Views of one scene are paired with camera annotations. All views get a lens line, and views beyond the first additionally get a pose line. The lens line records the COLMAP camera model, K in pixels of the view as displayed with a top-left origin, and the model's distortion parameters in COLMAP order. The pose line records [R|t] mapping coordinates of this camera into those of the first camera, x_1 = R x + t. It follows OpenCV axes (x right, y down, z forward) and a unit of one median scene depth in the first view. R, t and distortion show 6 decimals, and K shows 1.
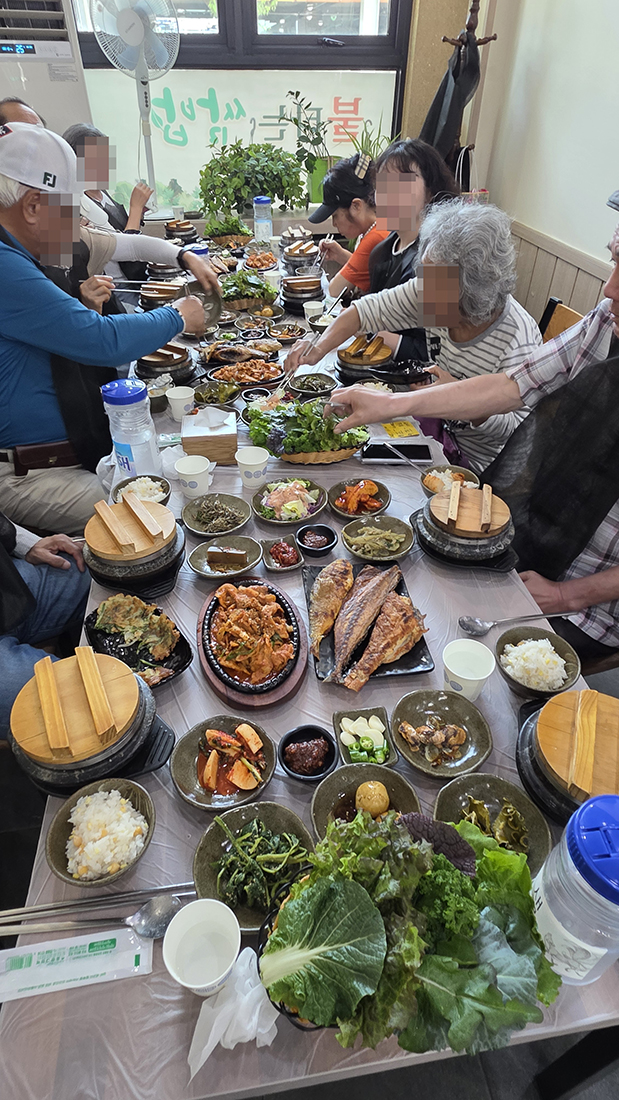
lens RADIAL K [[581.2, 0, 315.0], [0, 581.2, 542.7], [0, 0, 1]] dist [-0.010917, 0.001943]
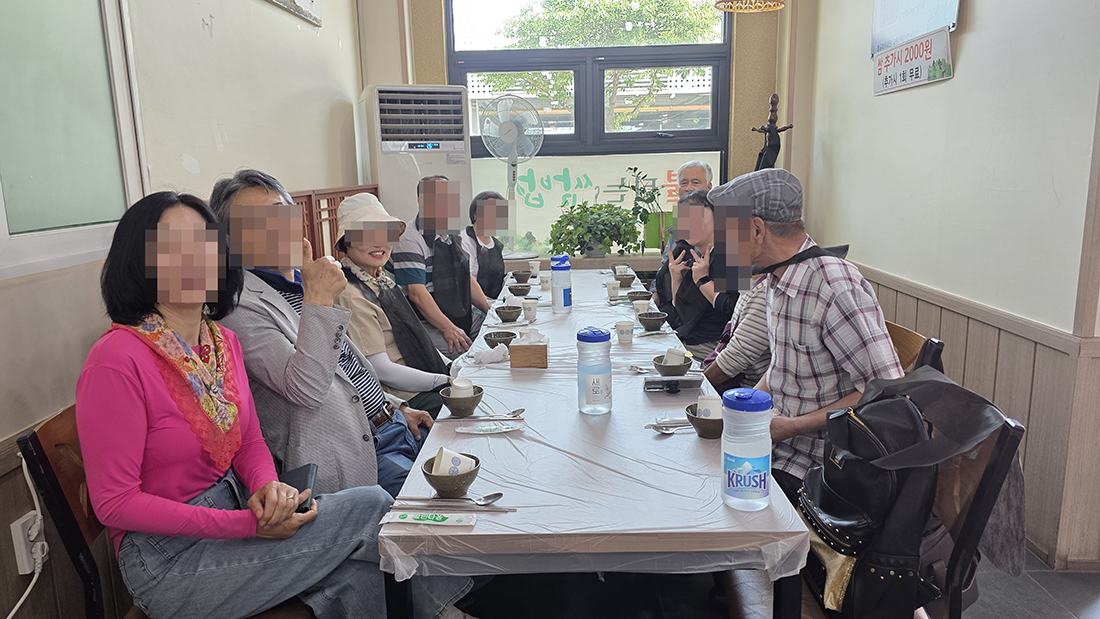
lens RADIAL K [[741.1, 0, 547.8], [0, 741.1, 311.3], [0, 0, 1]] dist [0.011438, -0.007755]
pose [[0.982756, 0.005105, -0.184838, 0.077698], [-0.091348, 0.882524, -0.461311, 0.222731], [0.160769, 0.470240, 0.867772, -0.242658]]
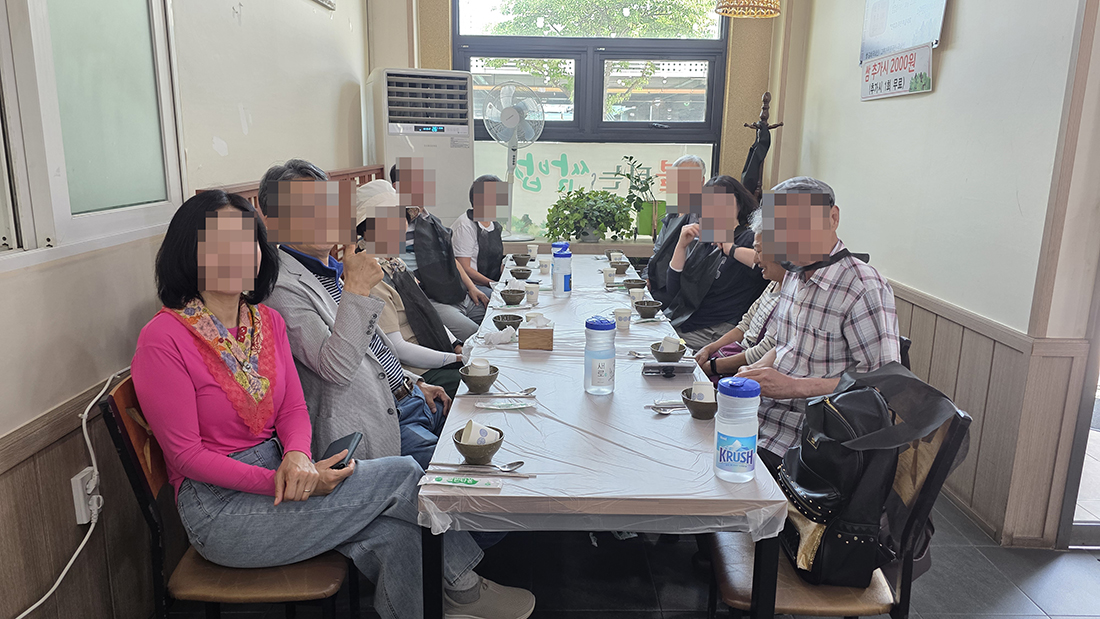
lens RADIAL K [[741.1, 0, 554.3], [0, 741.1, 306.4], [0, 0, 1]] dist [0.011438, -0.007755]
pose [[0.987345, 0.042574, -0.152766, 0.064483], [-0.106812, 0.890557, -0.442153, 0.242656], [0.117223, 0.452875, 0.883834, -0.301378]]
